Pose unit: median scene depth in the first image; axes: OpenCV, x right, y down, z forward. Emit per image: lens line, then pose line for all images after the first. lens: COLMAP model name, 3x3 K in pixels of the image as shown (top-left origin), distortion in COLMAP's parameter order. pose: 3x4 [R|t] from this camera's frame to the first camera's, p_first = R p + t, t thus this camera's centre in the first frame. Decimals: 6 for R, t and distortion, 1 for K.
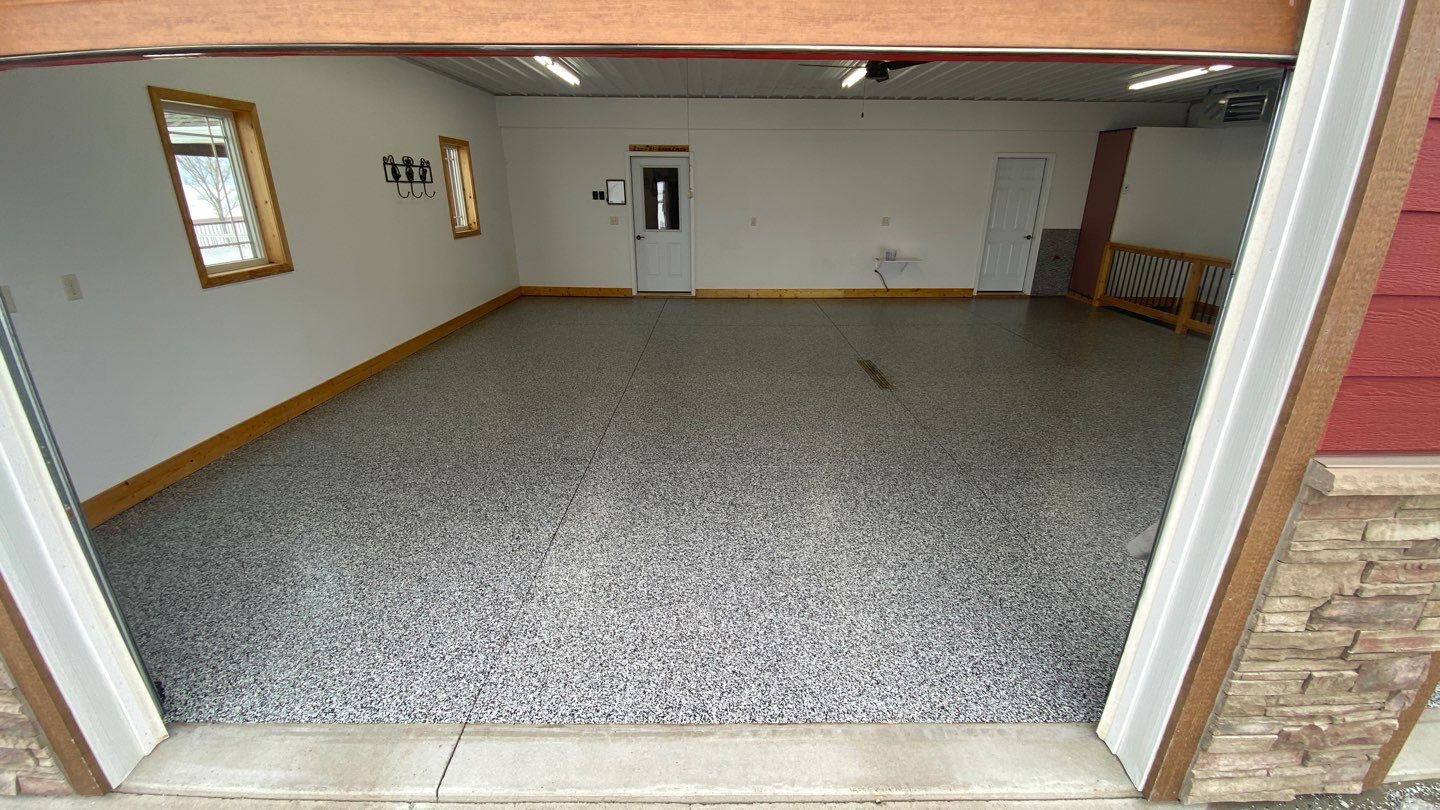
lens RADIAL K [[582.4, 0, 720.0], [0, 582.4, 405.0], [0, 0, 1]] dist [0.061693, -0.065529]
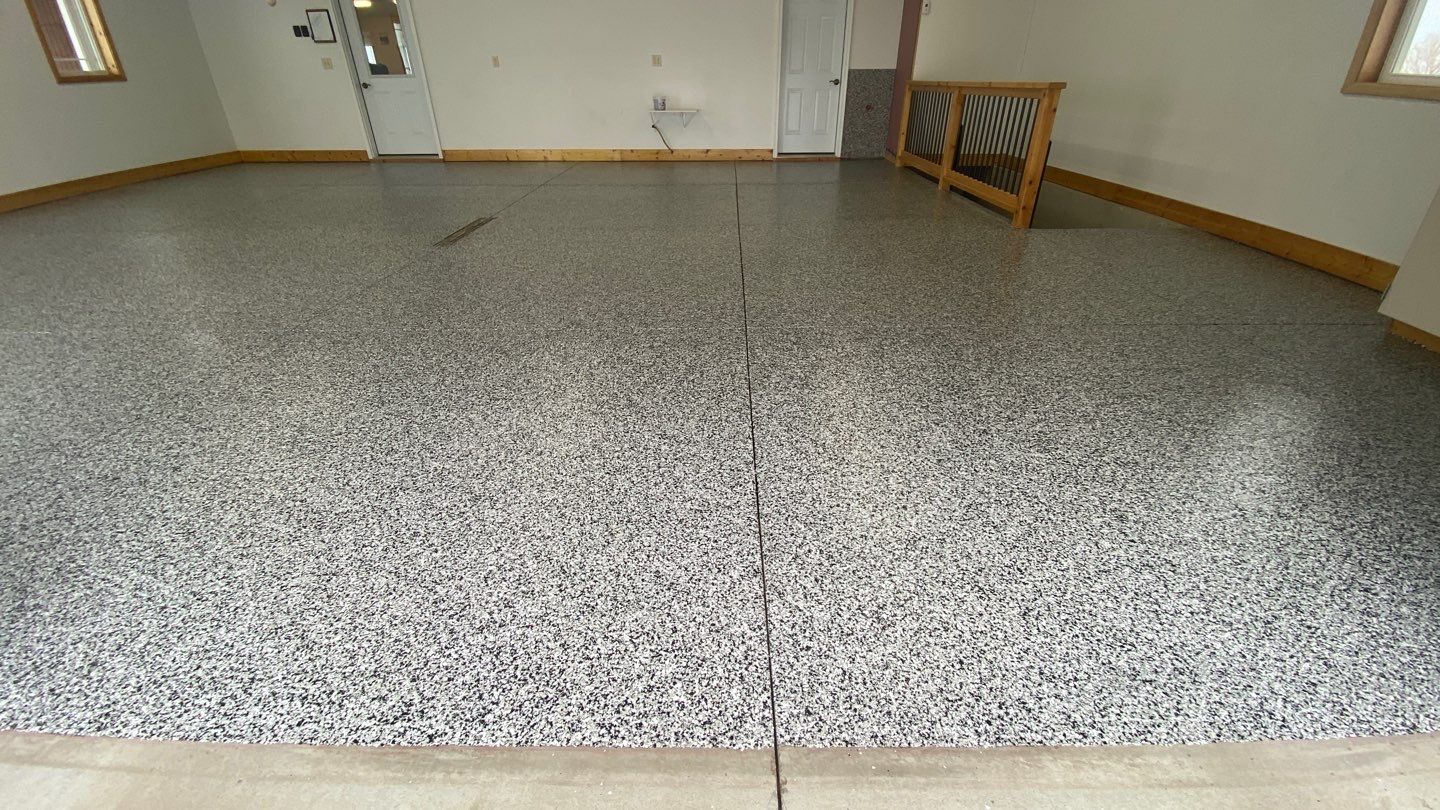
lens RADIAL K [[587.4, 0, 720.0], [0, 587.4, 405.0], [0, 0, 1]] dist [0.026182, -0.024140]
pose [[0.999738, -0.000681, -0.022877, 0.411753], [0.004134, 0.988490, 0.151229, 0.038613], [0.022511, -0.151284, 0.988234, 0.125157]]
